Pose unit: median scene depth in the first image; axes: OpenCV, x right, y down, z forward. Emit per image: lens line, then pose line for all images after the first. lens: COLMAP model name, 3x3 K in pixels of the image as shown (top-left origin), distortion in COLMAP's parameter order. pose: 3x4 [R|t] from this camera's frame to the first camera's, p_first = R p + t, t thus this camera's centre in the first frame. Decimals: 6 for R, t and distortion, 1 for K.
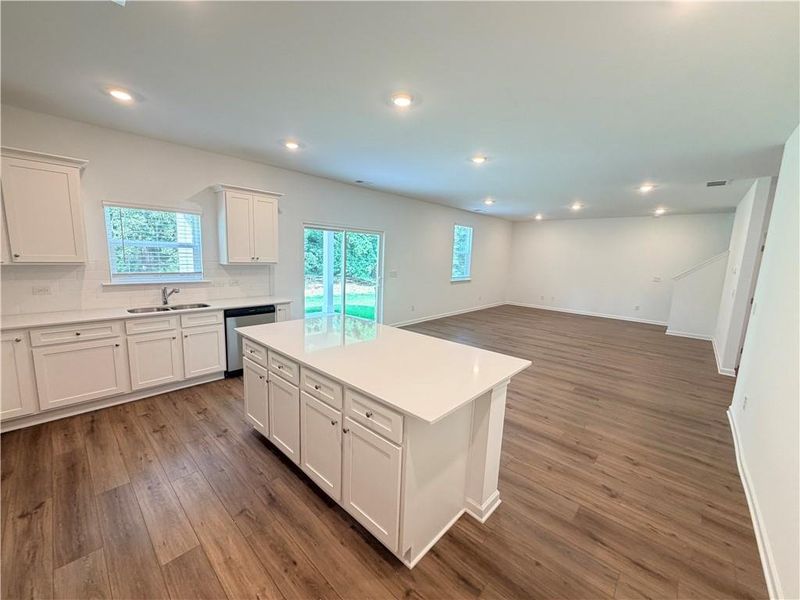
lens RADIAL K [[319.2, 0, 399.1], [0, 319.2, 299.5], [0, 0, 1]] dist [-0.000788, -0.000503]
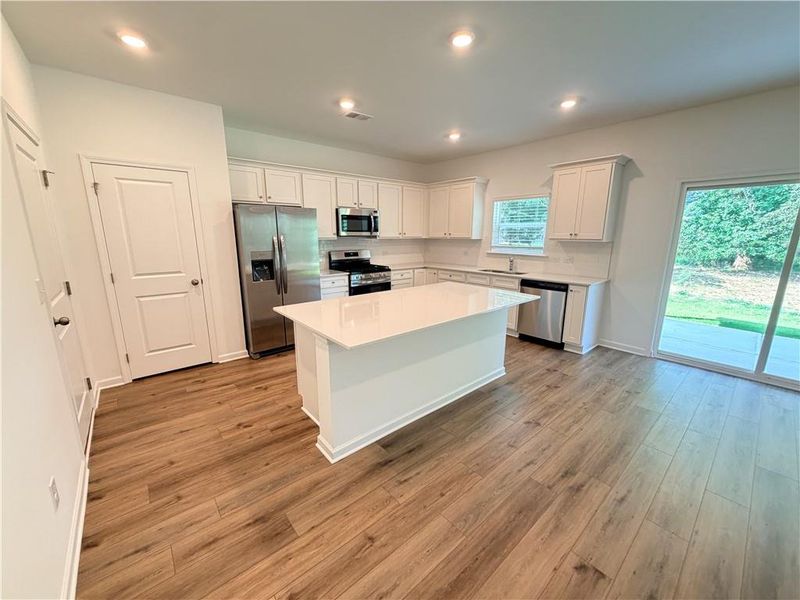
lens RADIAL K [[319.2, 0, 400.8], [0, 319.2, 302.7], [0, 0, 1]] dist [-0.000788, -0.000503]
pose [[-0.116518, 0.182599, -0.976259, 1.016039], [-0.142867, 0.969650, 0.198415, -0.079778], [0.982859, 0.162594, -0.086894, 1.041205]]
